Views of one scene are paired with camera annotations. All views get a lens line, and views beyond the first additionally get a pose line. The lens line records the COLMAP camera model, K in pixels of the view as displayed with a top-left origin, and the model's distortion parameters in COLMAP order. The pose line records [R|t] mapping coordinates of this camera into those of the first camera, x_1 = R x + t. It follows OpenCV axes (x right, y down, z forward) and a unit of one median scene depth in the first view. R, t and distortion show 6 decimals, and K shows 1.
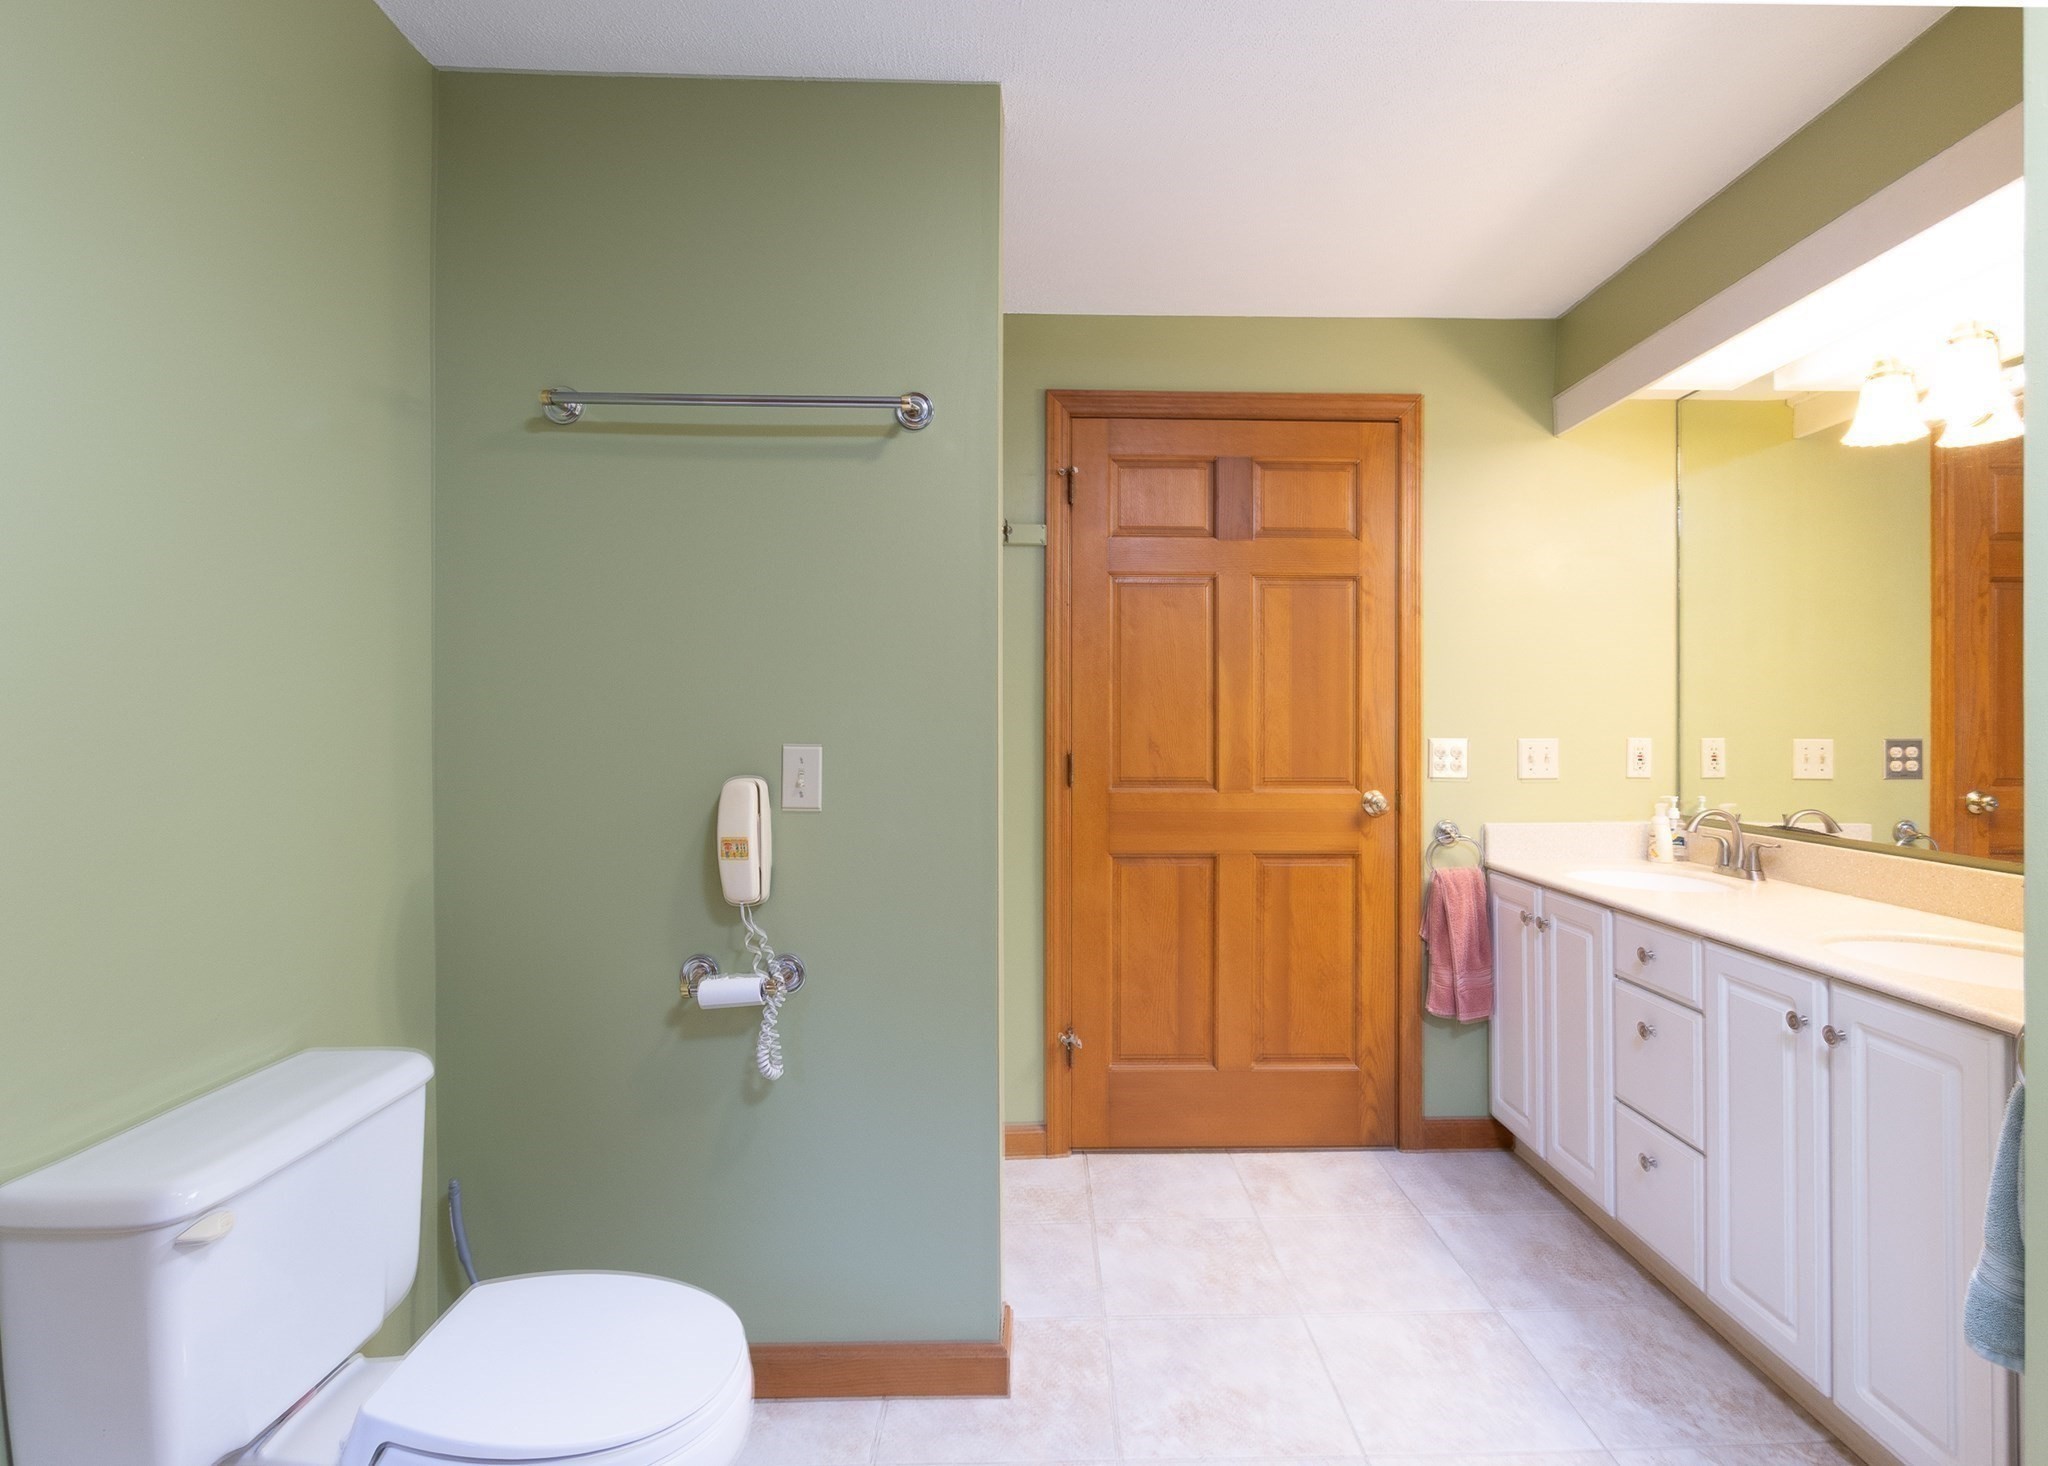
lens RADIAL K [[999.4, 0, 1030.3], [0, 999.4, 716.8], [0, 0, 1]] dist [-0.018560, 0.000169]
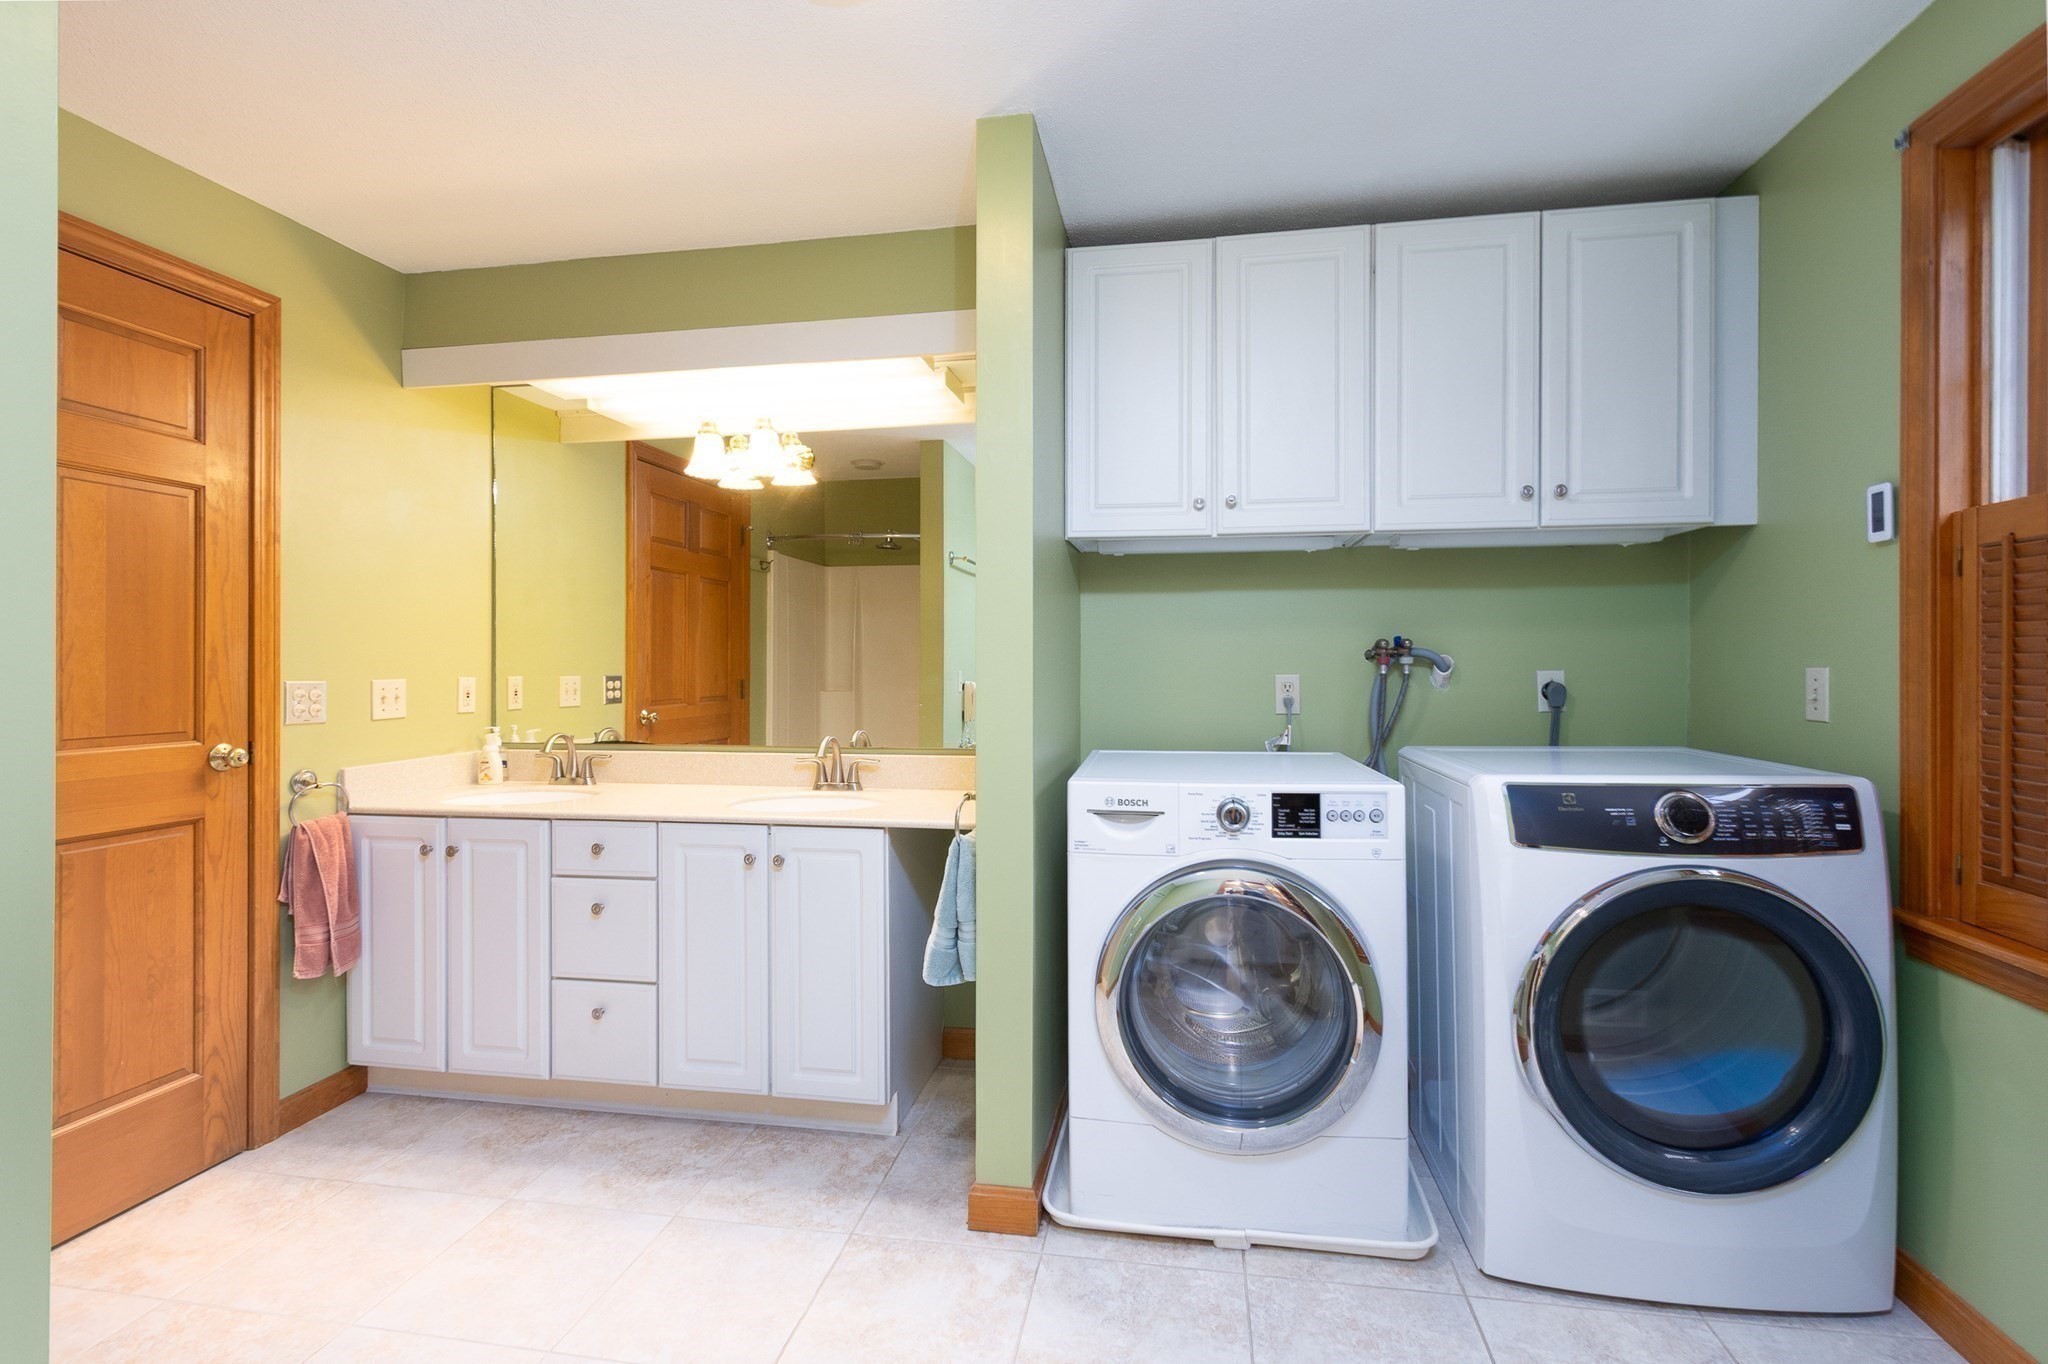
lens RADIAL K [[932.4, 0, 1028.7], [0, 932.4, 667.5], [0, 0, 1]] dist [0.001514, 0.000245]
pose [[0.184280, -0.003478, 0.982868, -0.312827], [-0.006502, 0.999968, 0.004757, 0.001533], [-0.982852, -0.007267, 0.184251, 0.175930]]
